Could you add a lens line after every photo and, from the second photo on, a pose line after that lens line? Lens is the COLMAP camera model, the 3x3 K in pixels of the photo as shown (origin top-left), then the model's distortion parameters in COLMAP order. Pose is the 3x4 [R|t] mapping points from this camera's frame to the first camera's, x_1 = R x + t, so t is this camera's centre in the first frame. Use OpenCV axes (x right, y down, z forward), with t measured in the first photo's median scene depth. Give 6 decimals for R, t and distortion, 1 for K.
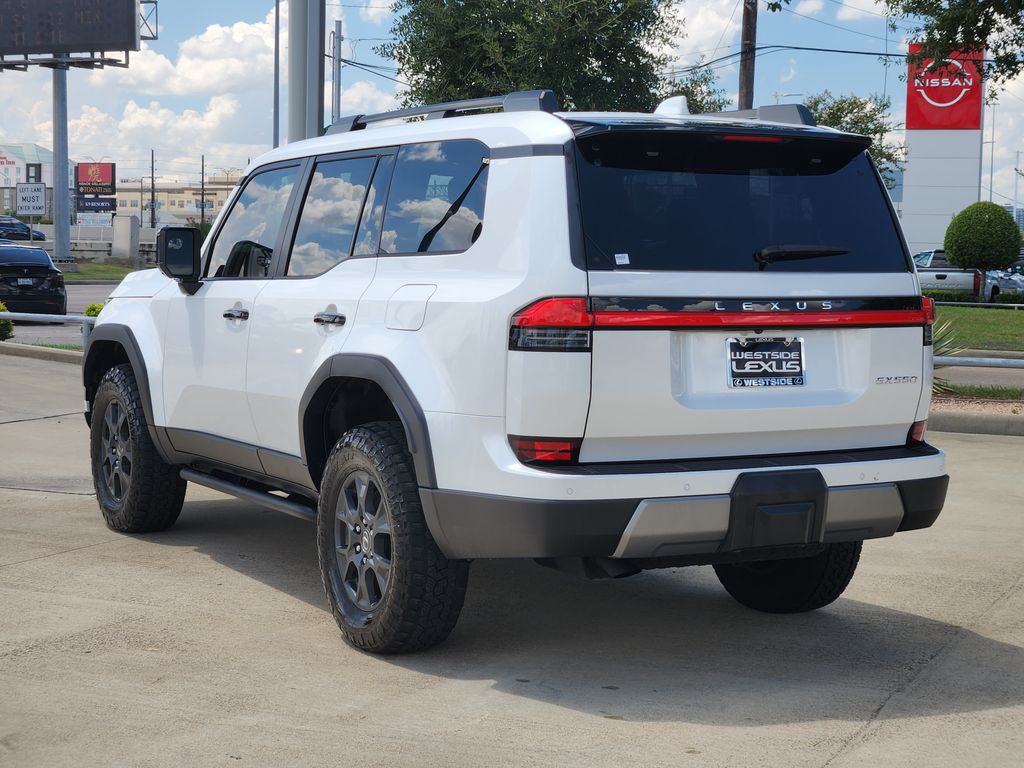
lens RADIAL K [[1927.1, 0, 511.4], [0, 1927.1, 387.9], [0, 0, 1]] dist [0.020369, 0.000000]
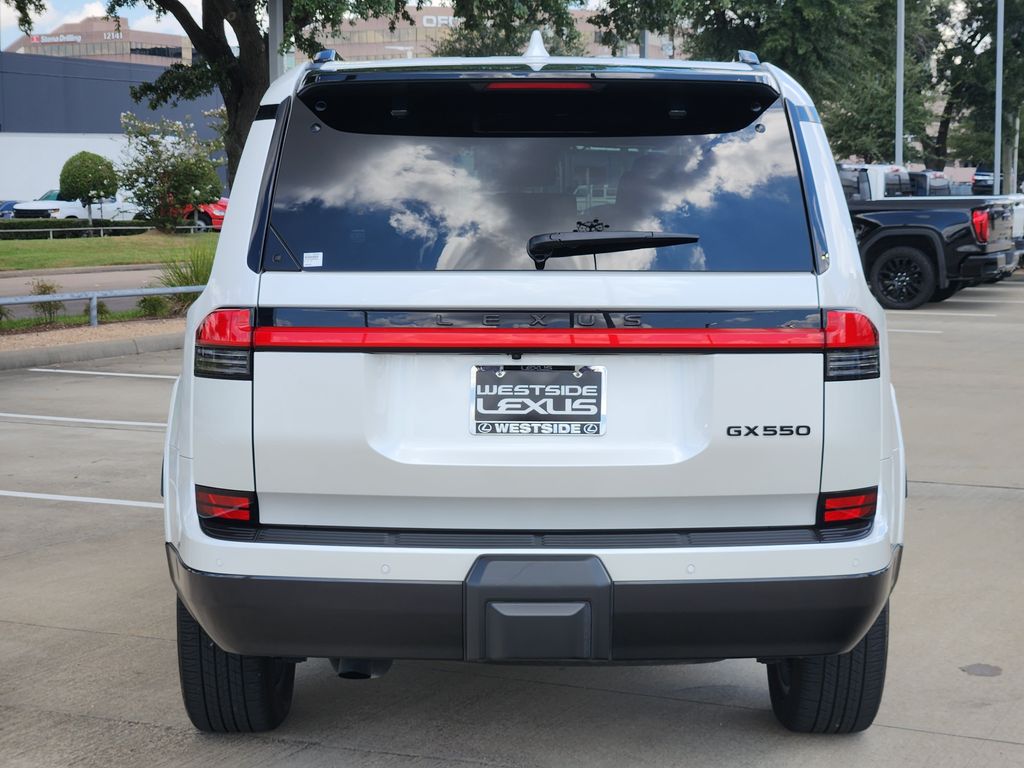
lens RADIAL K [[1927.1, 0, 467.0], [0, 1927.1, 369.4], [0, 0, 1]] dist [0.020369, 0.000000]
pose [[0.849218, 0.027323, -0.527335, 0.486929], [-0.026652, 0.999605, 0.008872, -0.030262], [0.527369, 0.006520, 0.849611, 0.380363]]
